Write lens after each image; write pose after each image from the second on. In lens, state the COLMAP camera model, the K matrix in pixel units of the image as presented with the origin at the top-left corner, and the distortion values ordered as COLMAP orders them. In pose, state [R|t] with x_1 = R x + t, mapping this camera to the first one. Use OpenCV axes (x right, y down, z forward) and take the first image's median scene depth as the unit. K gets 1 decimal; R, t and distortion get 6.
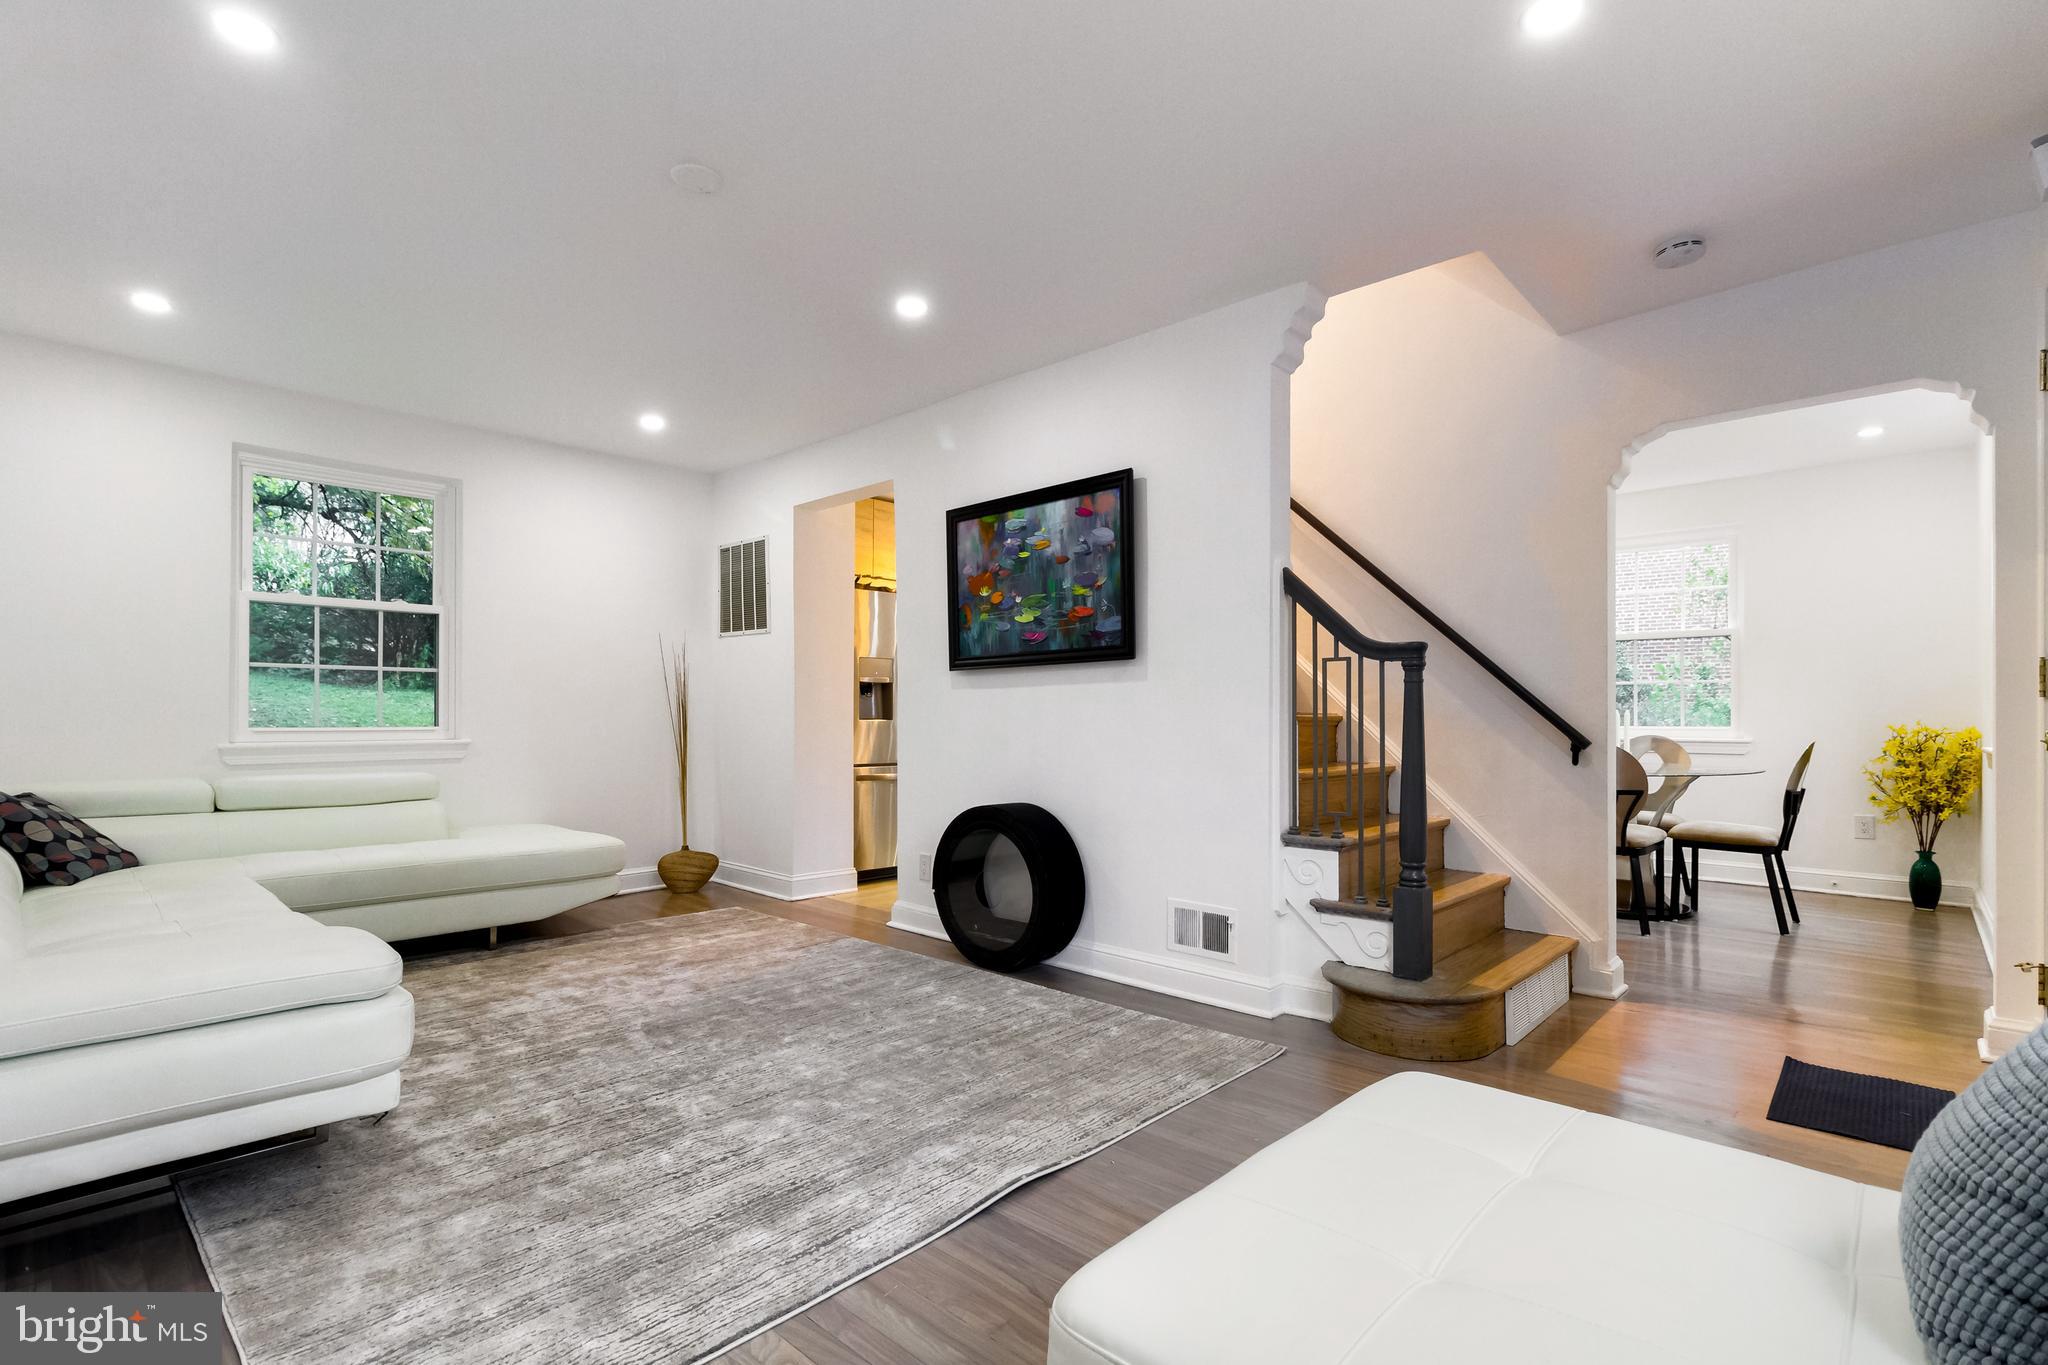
lens RADIAL K [[967.1, 0, 1006.9], [0, 967.1, 717.6], [0, 0, 1]] dist [-0.001692, 0.000166]
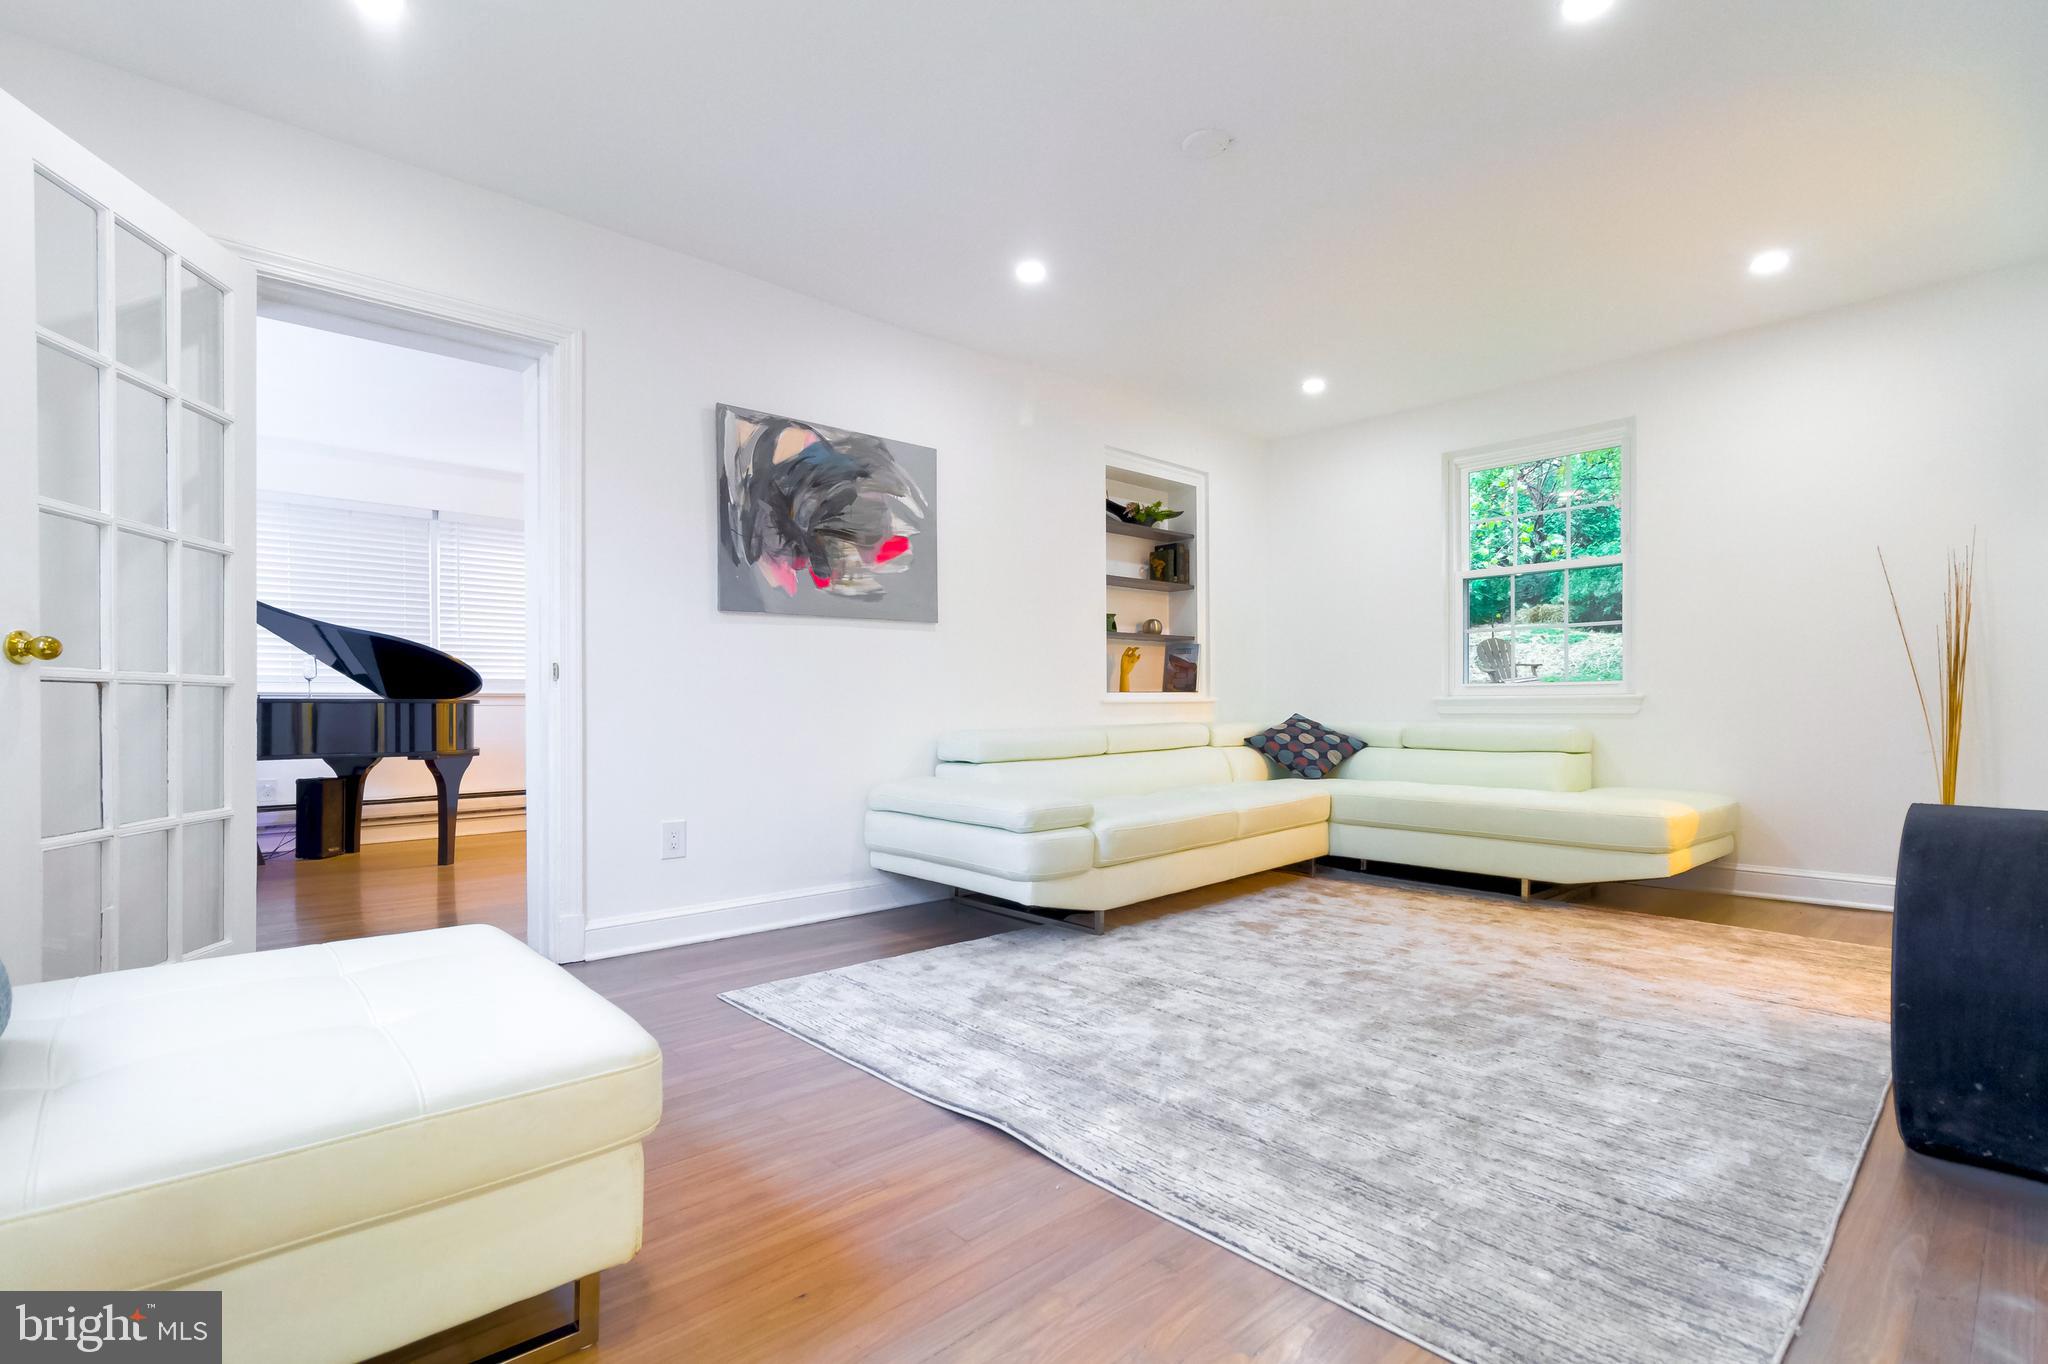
lens RADIAL K [[940.0, 0, 996.9], [0, 940.0, 706.8], [0, 0, 1]] dist [-0.001112, -0.000192]
pose [[-0.083531, -0.000462, -0.996505, 0.572950], [0.003462, 0.999994, -0.000754, 0.049196], [0.996499, -0.003513, -0.083528, 0.672341]]
